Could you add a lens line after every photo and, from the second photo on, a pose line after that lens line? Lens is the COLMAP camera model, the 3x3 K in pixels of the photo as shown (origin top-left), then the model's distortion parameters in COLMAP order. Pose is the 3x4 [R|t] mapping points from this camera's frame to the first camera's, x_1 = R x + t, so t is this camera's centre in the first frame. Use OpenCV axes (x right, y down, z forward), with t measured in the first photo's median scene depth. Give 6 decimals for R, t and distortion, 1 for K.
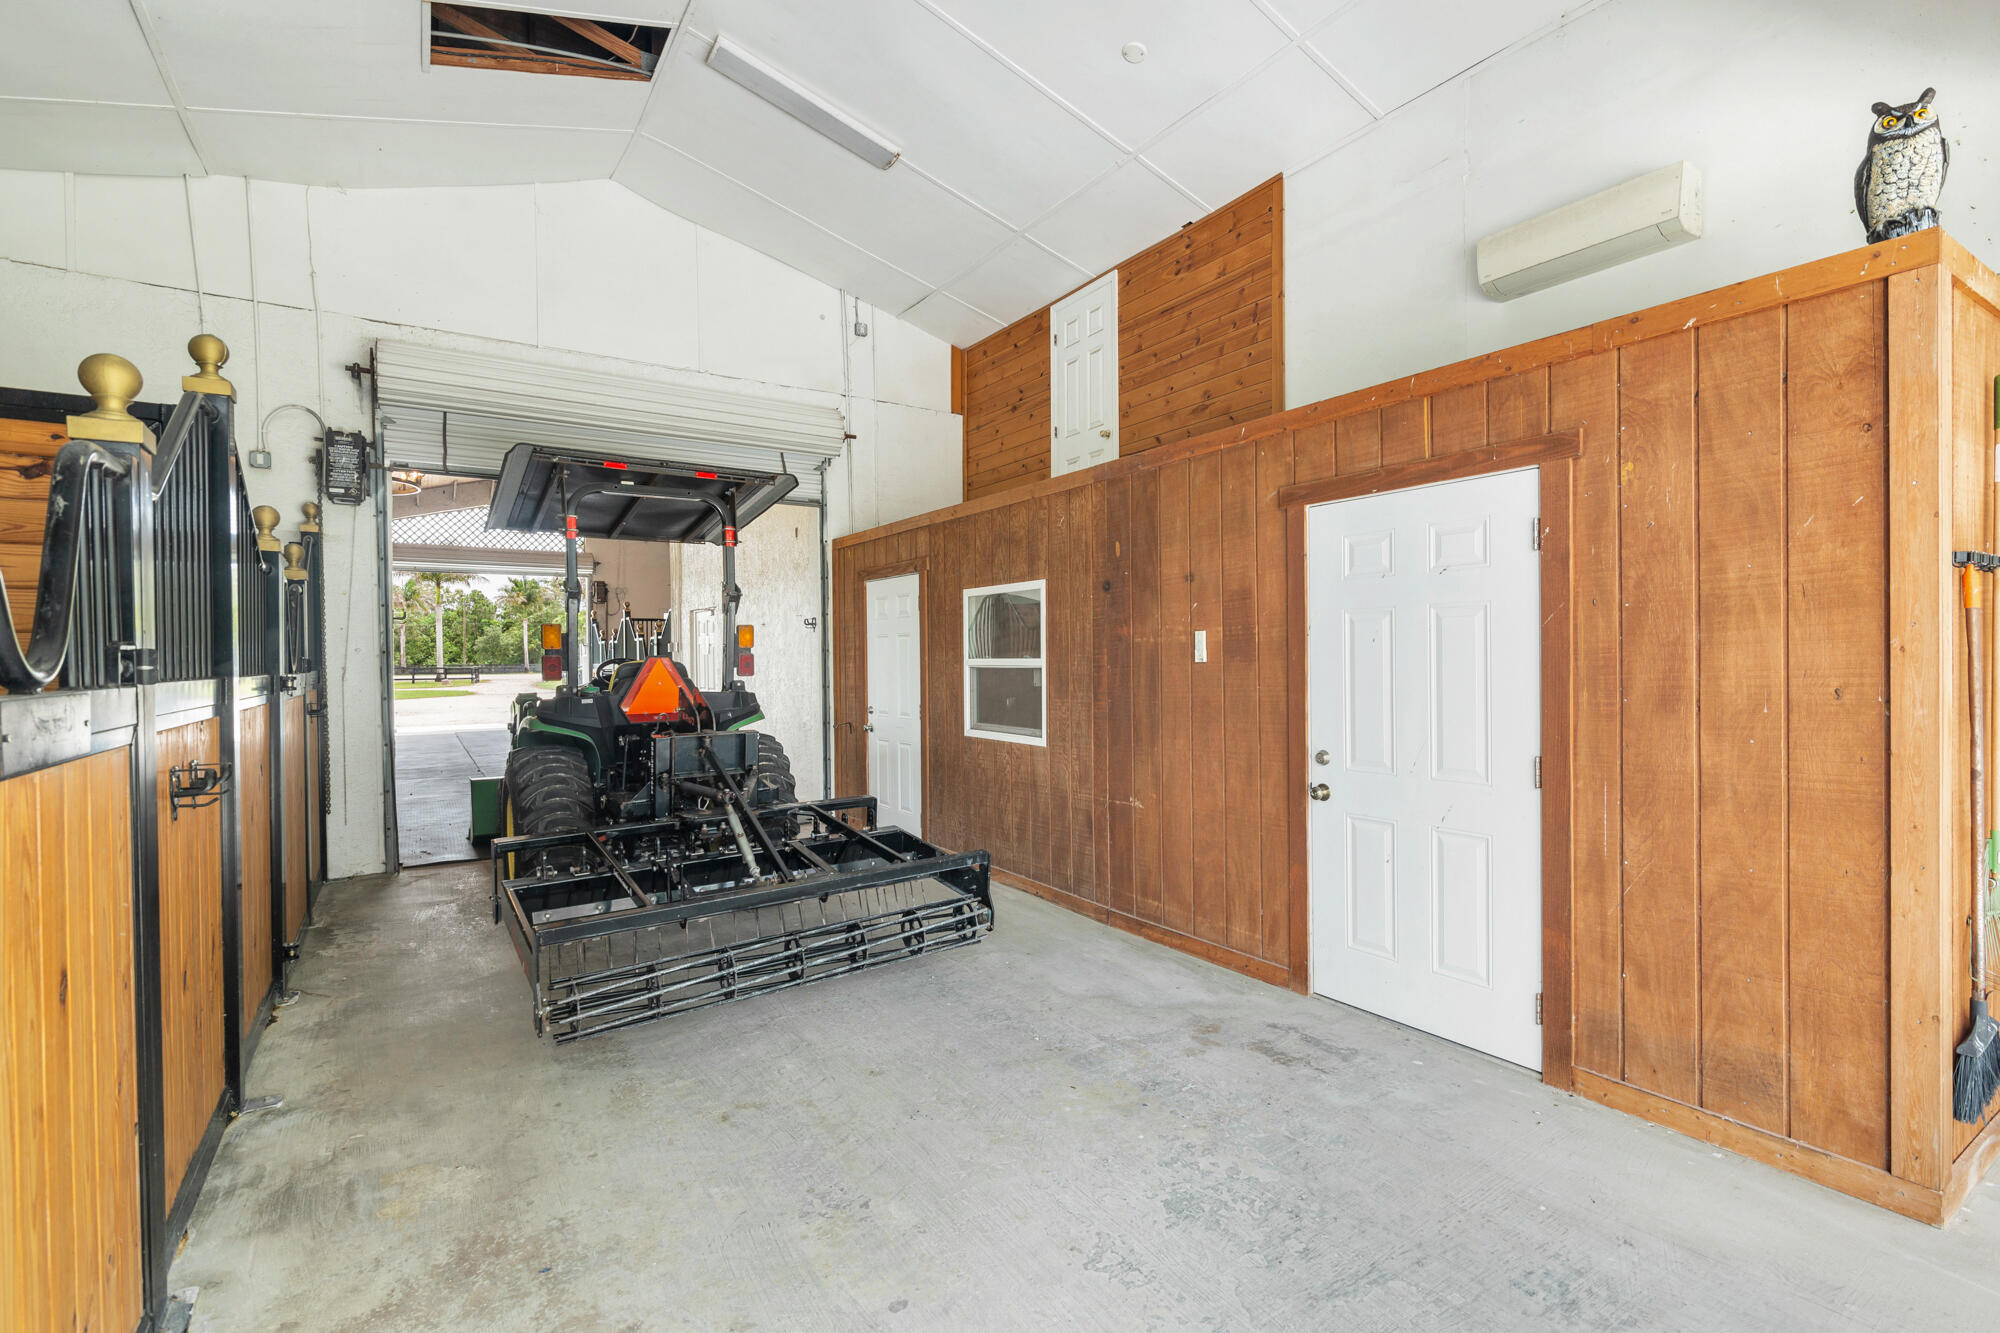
lens RADIAL K [[917.8, 0, 1003.0], [0, 917.8, 660.7], [0, 0, 1]] dist [-0.003281, -0.000830]
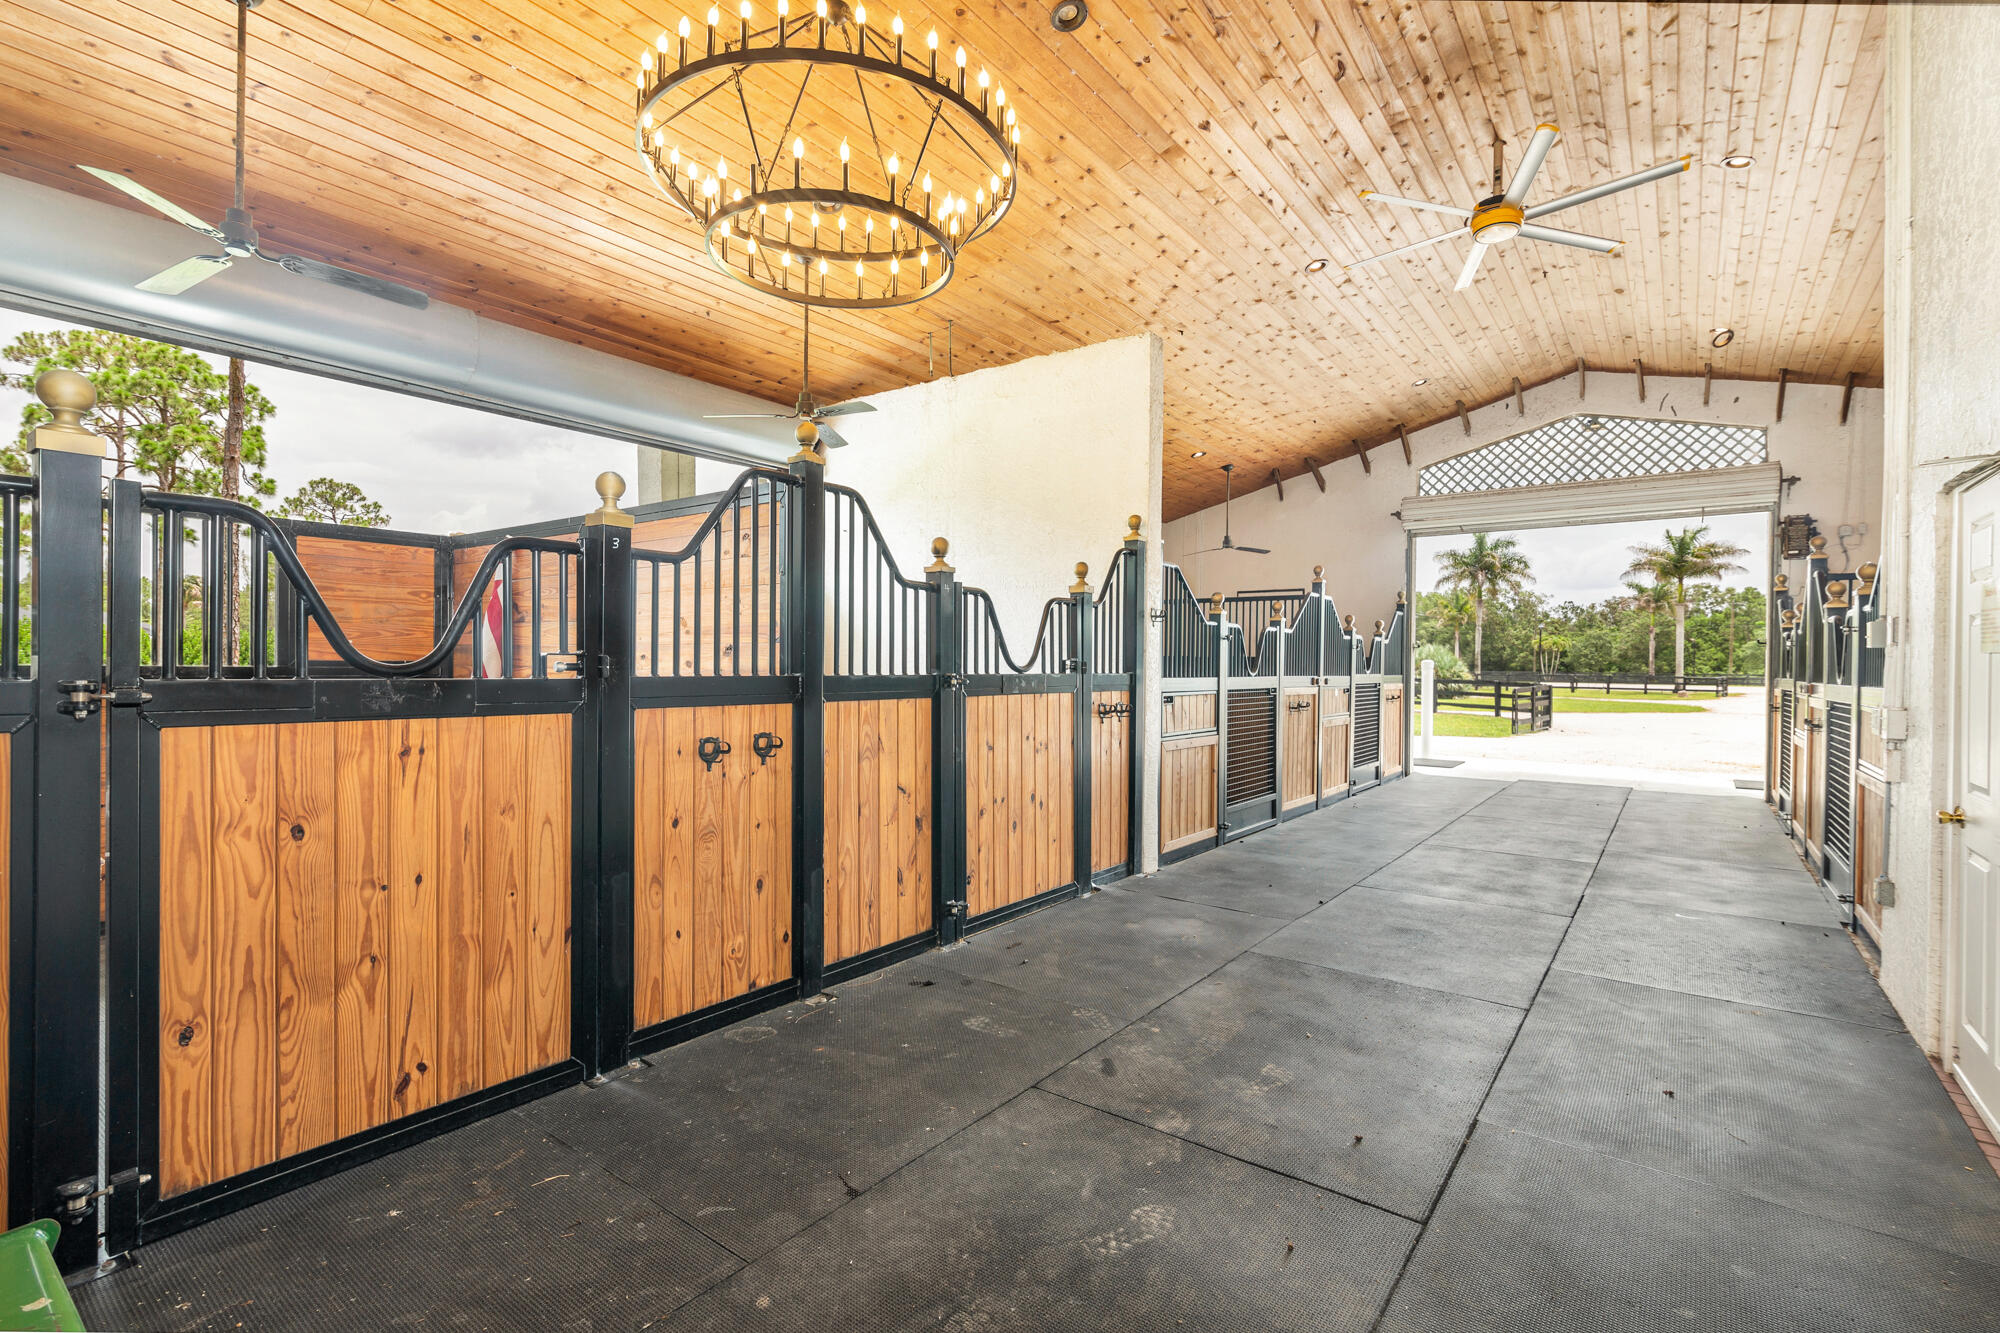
lens RADIAL K [[917.8, 0, 999.1], [0, 917.8, 663.5], [0, 0, 1]] dist [-0.003281, -0.000830]
pose [[0.345330, 0.014567, -0.938368, -0.018118], [-0.018823, 0.999786, 0.008594, 0.000050], [0.938292, 0.014695, 0.345531, 0.066182]]
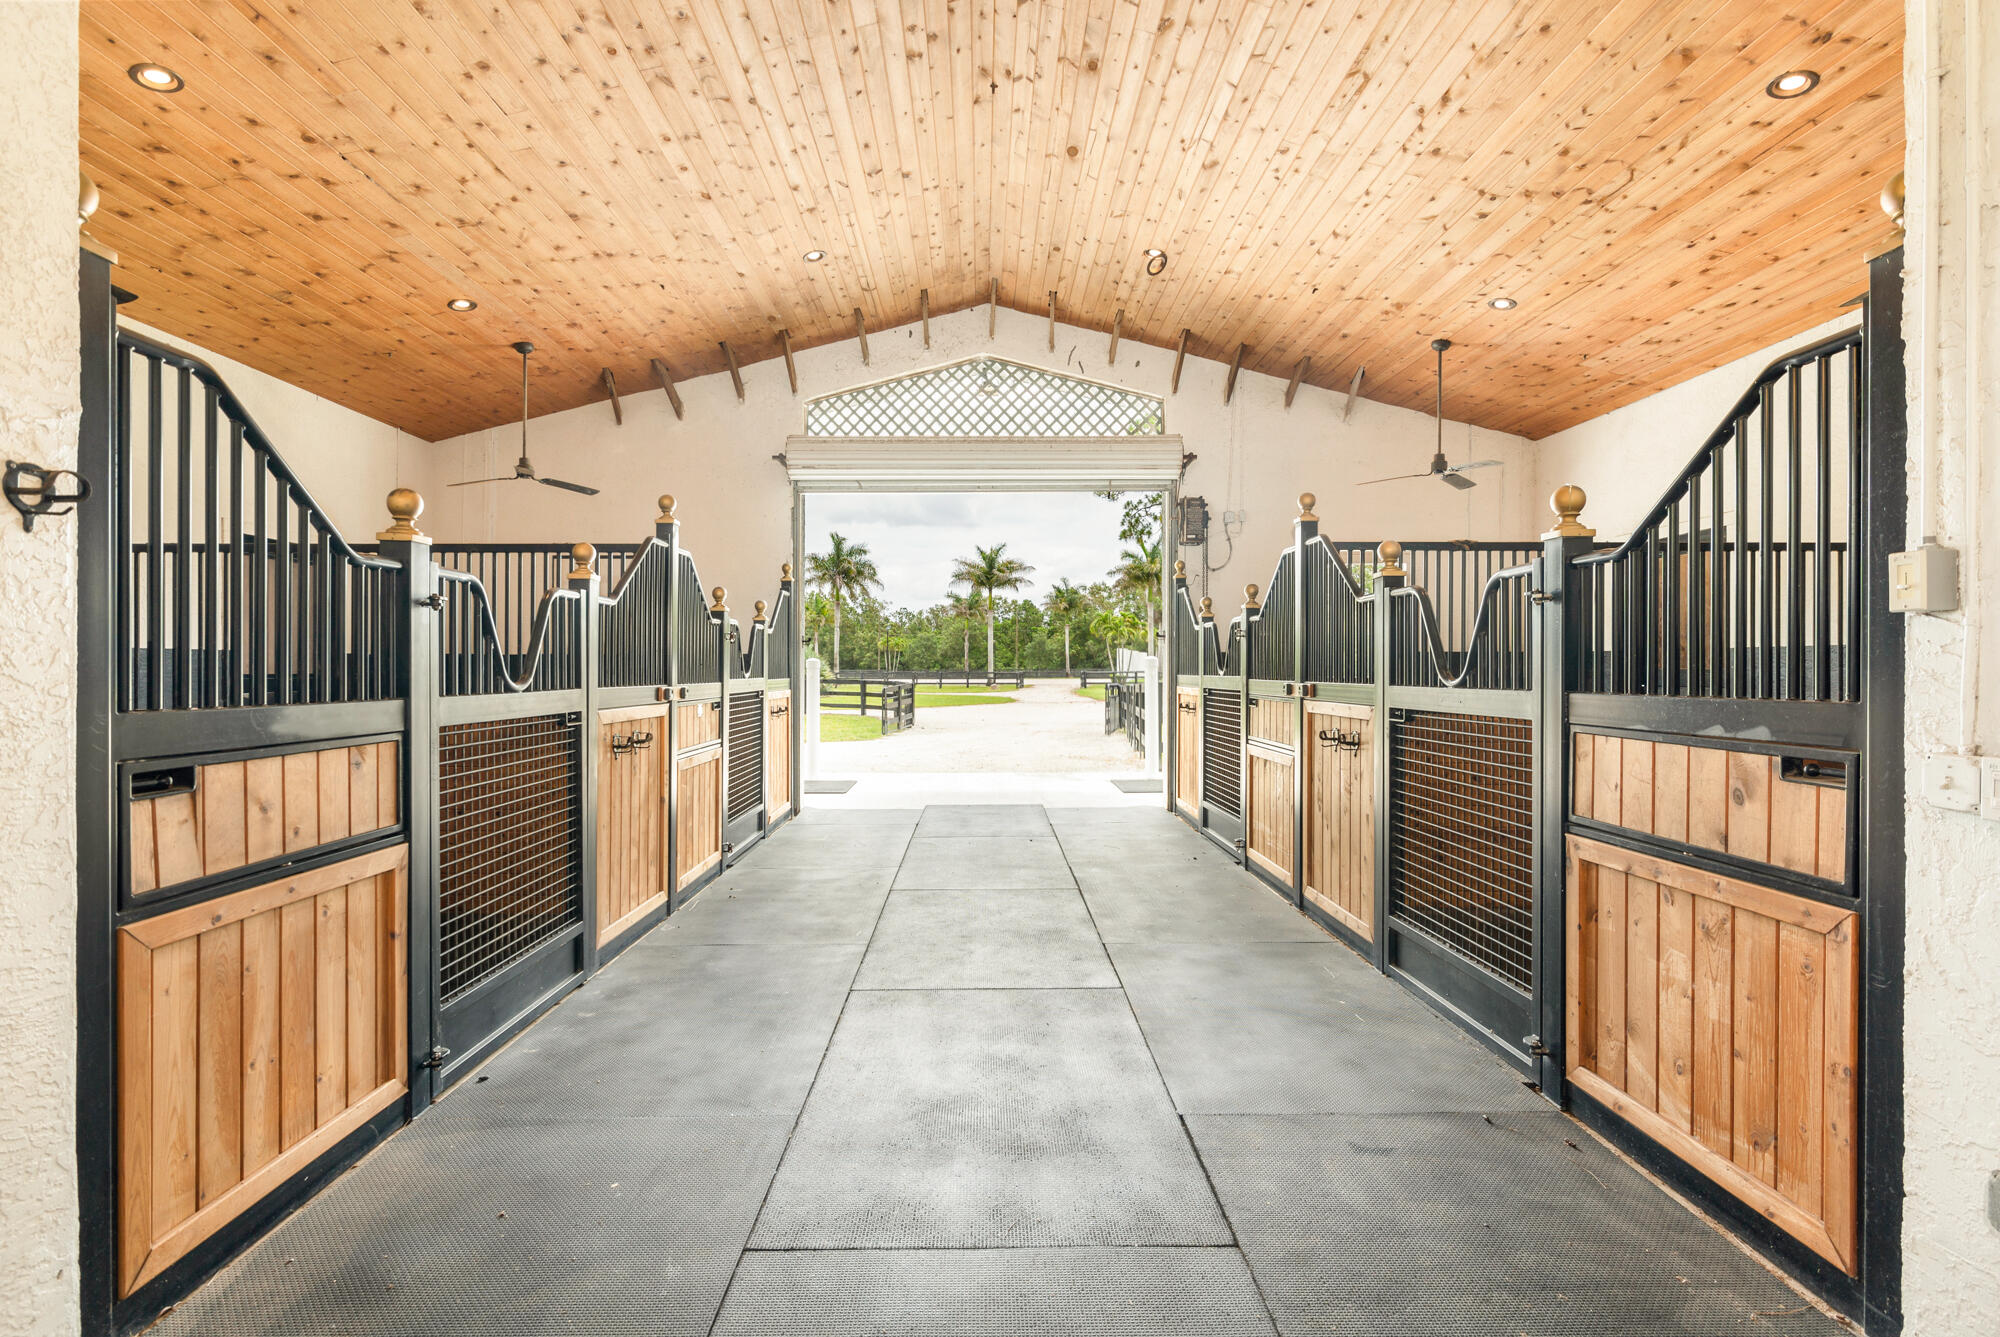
lens RADIAL K [[917.8, 0, 988.9], [0, 917.8, 663.7], [0, 0, 1]] dist [-0.003281, -0.000830]
pose [[0.844050, 0.006283, -0.536228, -0.045283], [-0.008445, 0.999963, -0.001575, 0.000179], [0.536198, 0.005858, 0.844072, 0.089726]]
